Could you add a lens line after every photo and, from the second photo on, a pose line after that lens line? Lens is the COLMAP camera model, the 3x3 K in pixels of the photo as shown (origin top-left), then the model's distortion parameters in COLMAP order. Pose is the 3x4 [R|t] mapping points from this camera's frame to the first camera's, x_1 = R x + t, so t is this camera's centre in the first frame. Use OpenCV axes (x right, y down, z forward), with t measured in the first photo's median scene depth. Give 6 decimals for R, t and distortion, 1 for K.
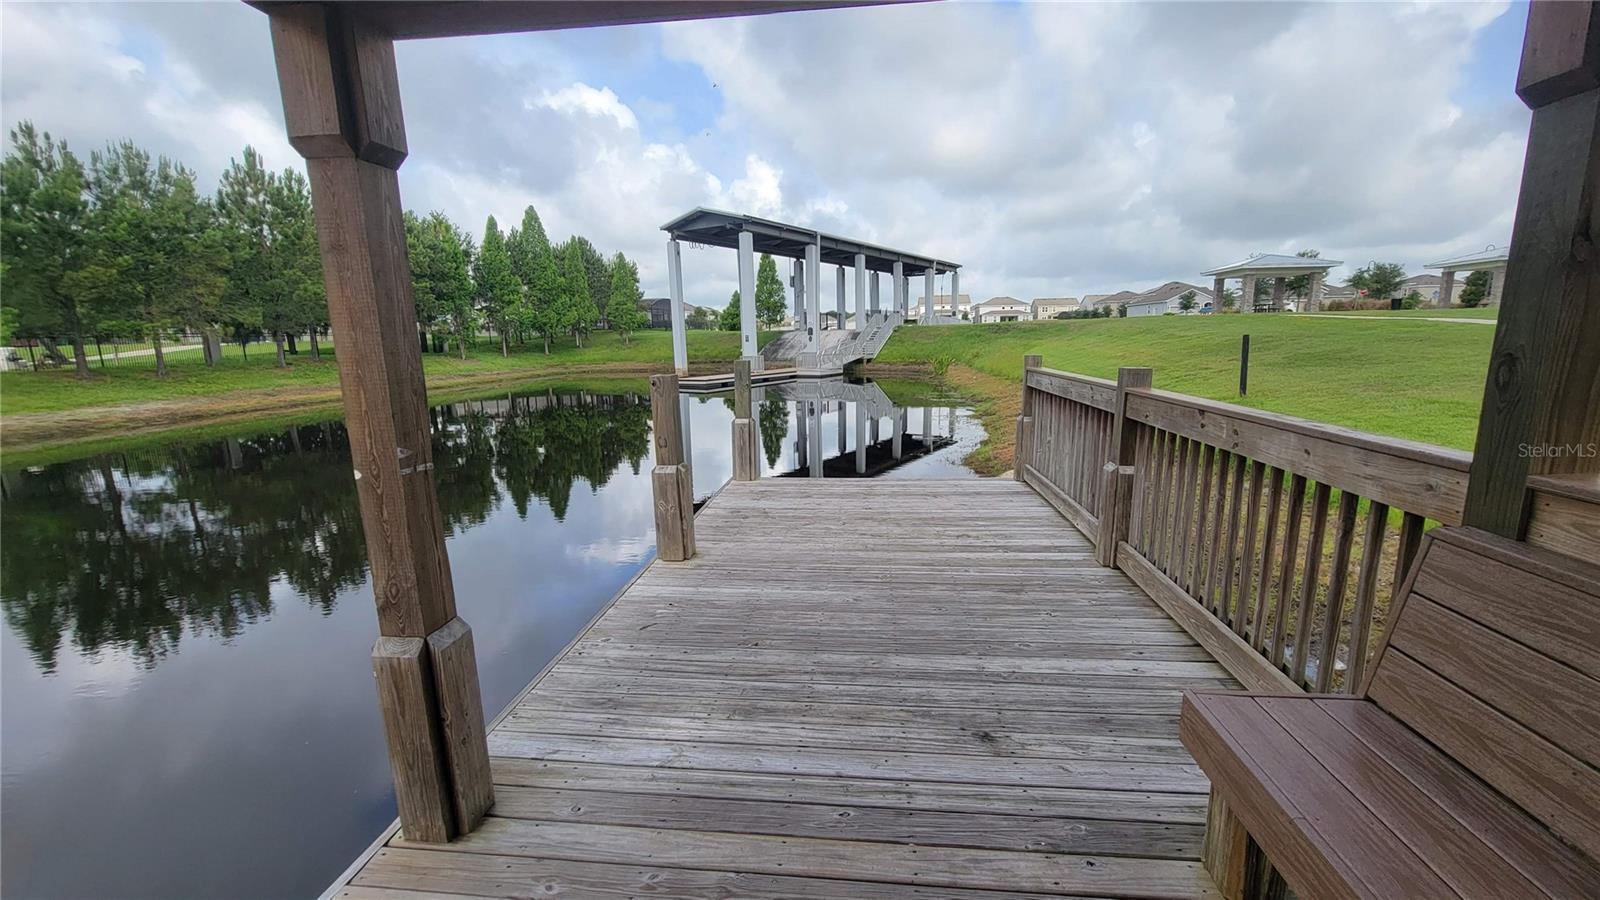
lens RADIAL K [[669.6, 0, 800.0], [0, 669.6, 450.0], [0, 0, 1]] dist [0.000072, 0.000179]
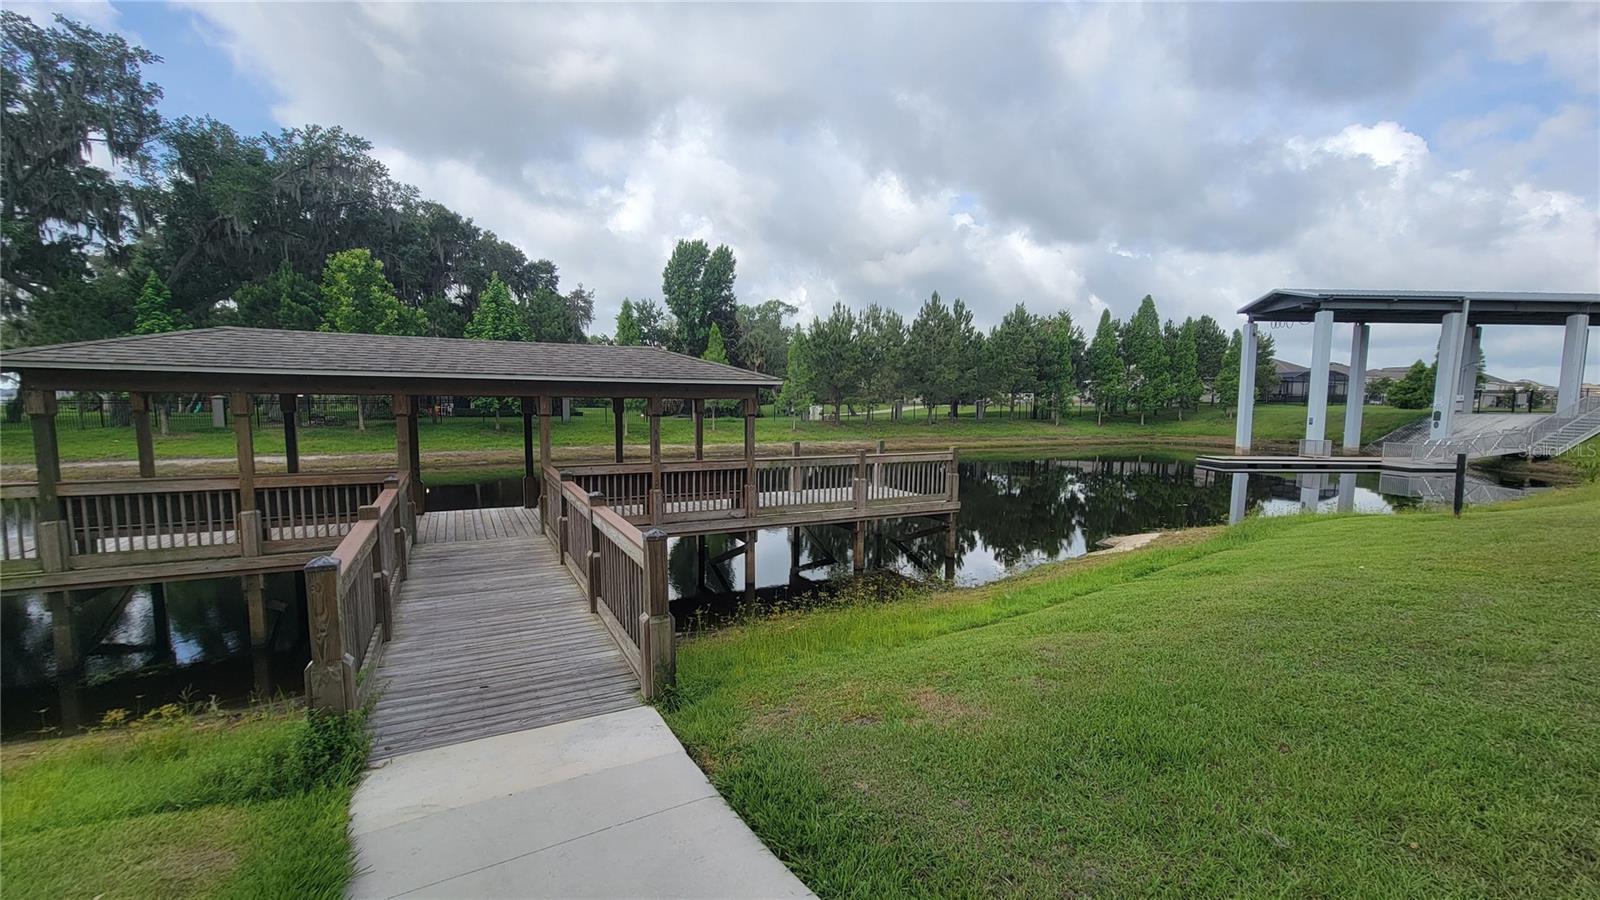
lens RADIAL K [[669.6, 0, 800.0], [0, 669.6, 450.0], [0, 0, 1]] dist [0.000072, 0.000179]
pose [[0.554059, 0.086349, -0.827987, 0.266117], [-0.161485, 0.986862, -0.005142, -0.005241], [0.816665, 0.136556, 0.560723, -0.094414]]
